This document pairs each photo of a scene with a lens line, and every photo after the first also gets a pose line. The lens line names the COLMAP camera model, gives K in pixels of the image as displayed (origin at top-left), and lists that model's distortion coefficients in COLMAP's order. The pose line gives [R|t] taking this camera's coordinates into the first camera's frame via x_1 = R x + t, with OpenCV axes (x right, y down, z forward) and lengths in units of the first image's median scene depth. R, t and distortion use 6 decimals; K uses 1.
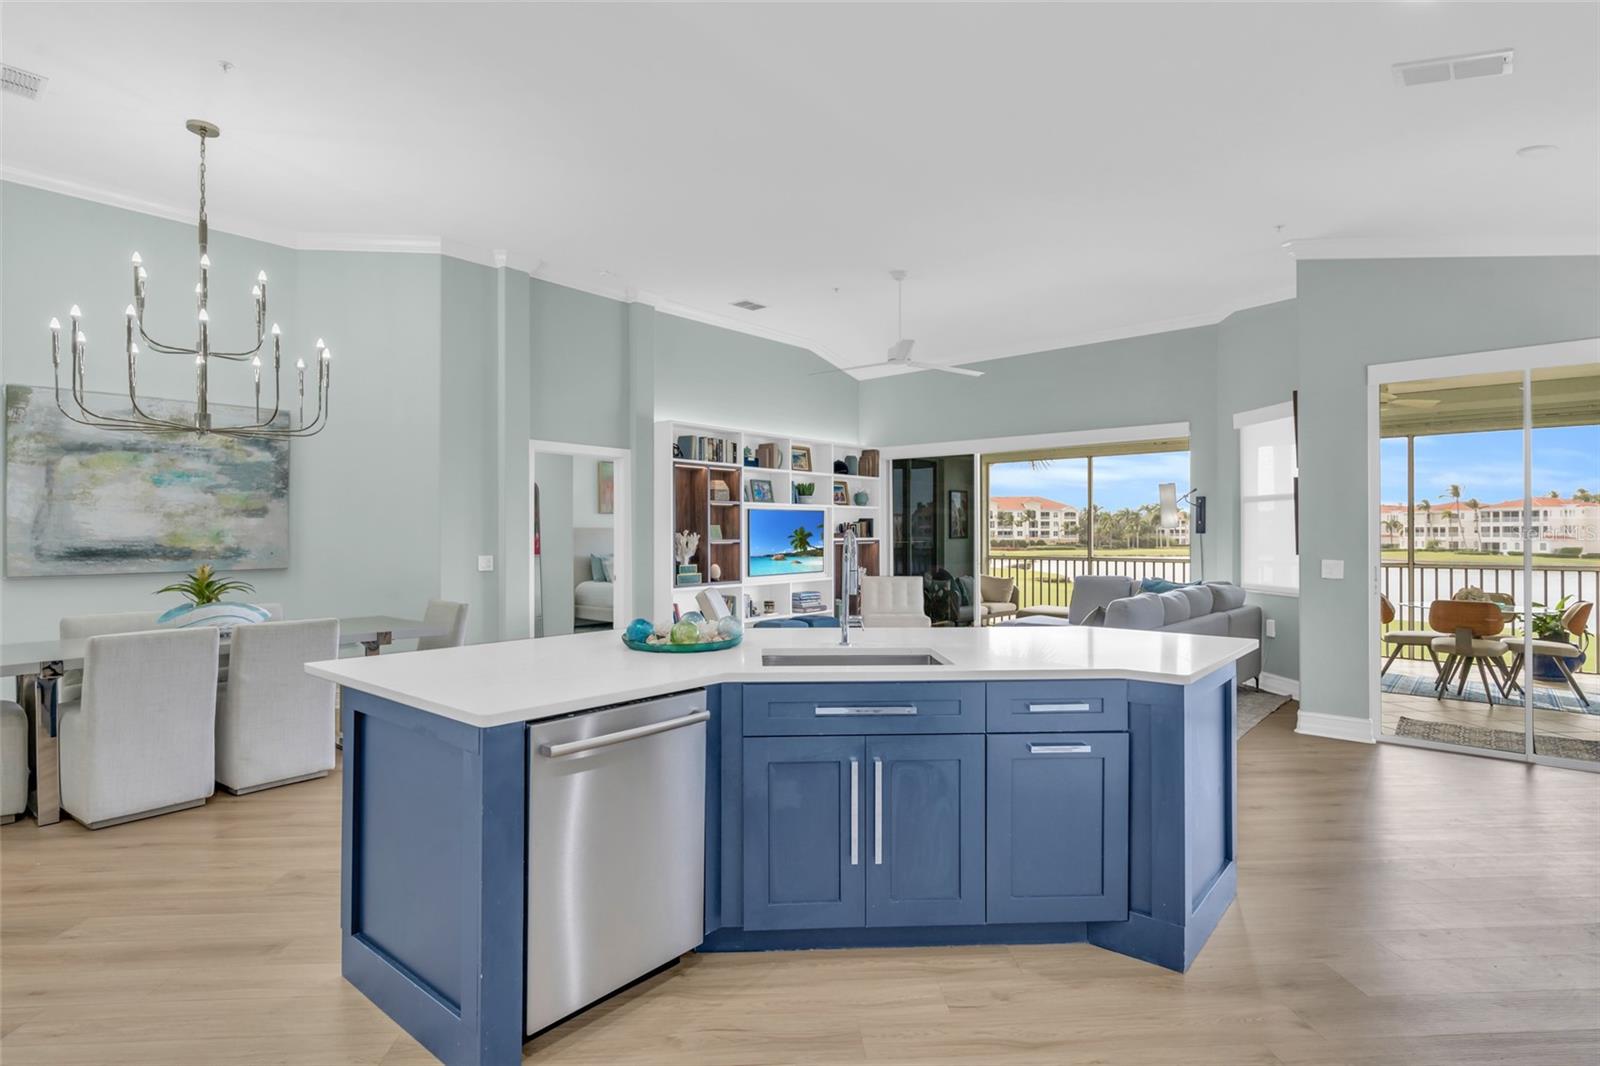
lens RADIAL K [[810.2, 0, 795.2], [0, 810.2, 531.1], [0, 0, 1]] dist [-0.003377, 0.000793]
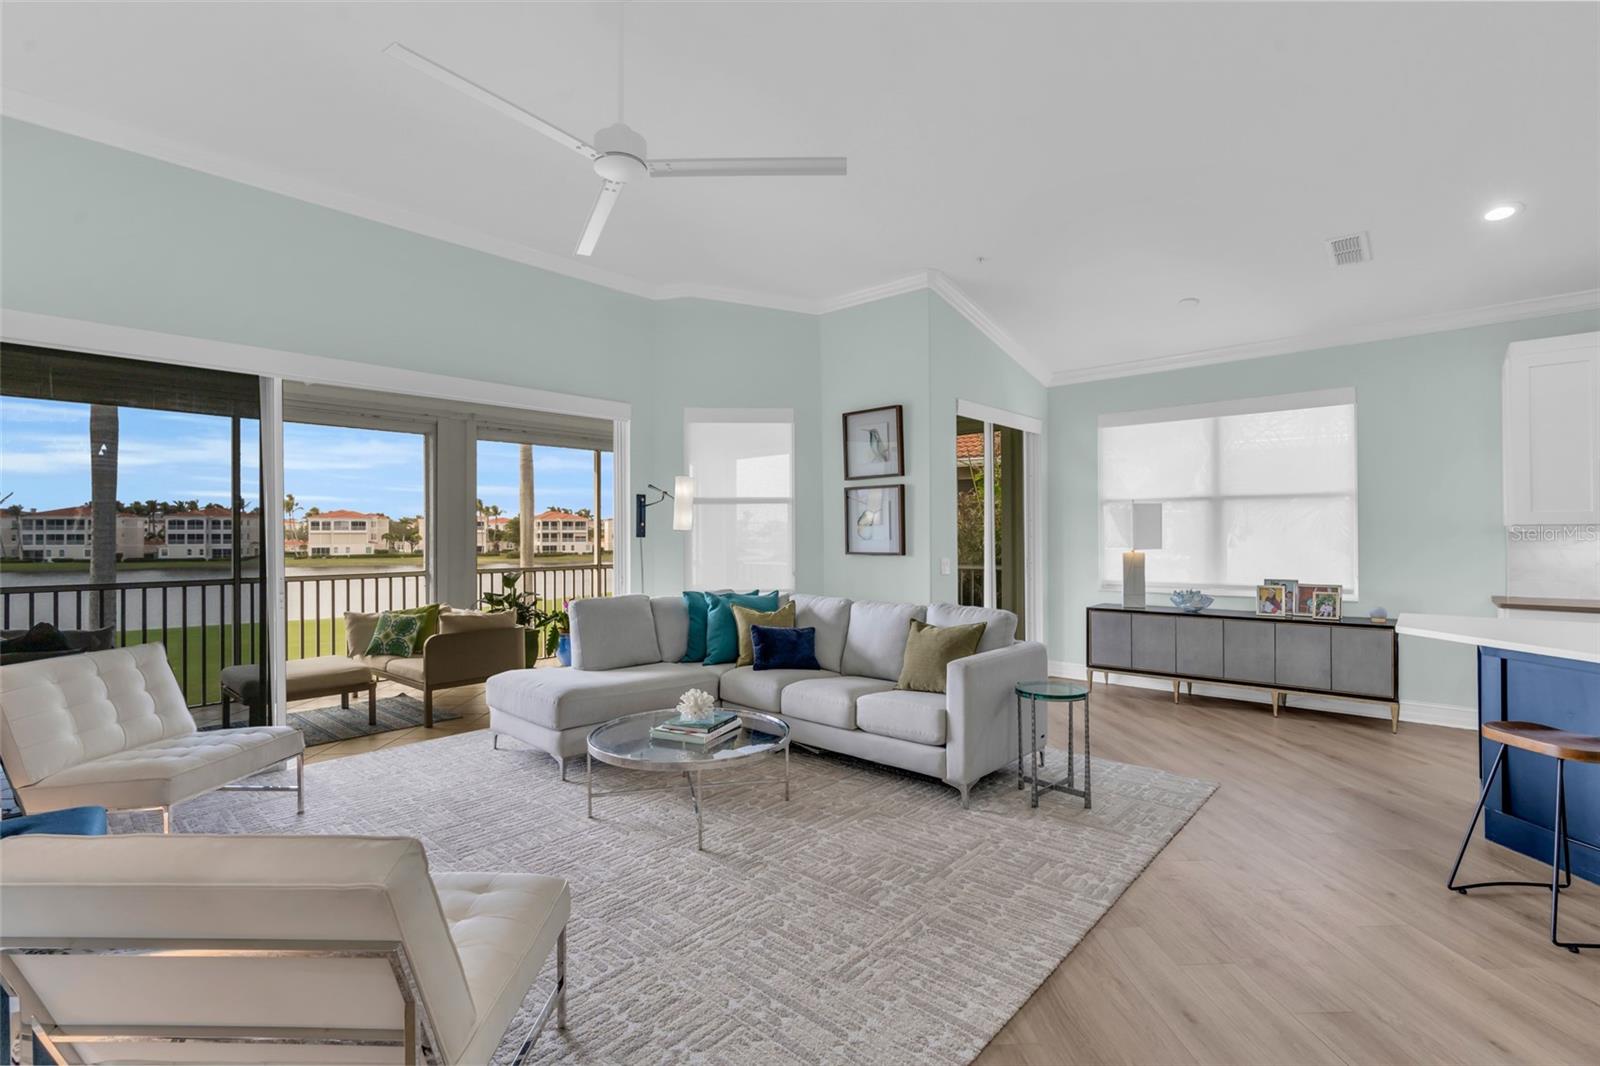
lens RADIAL K [[719.5, 0, 795.8], [0, 719.5, 532.9], [0, 0, 1]] dist [-0.002754, 0.000014]
pose [[0.019369, 0.005685, 0.999796, -0.237723], [0.002719, 0.999980, -0.005738, 0.002727], [-0.999809, 0.002829, 0.019353, 0.763327]]
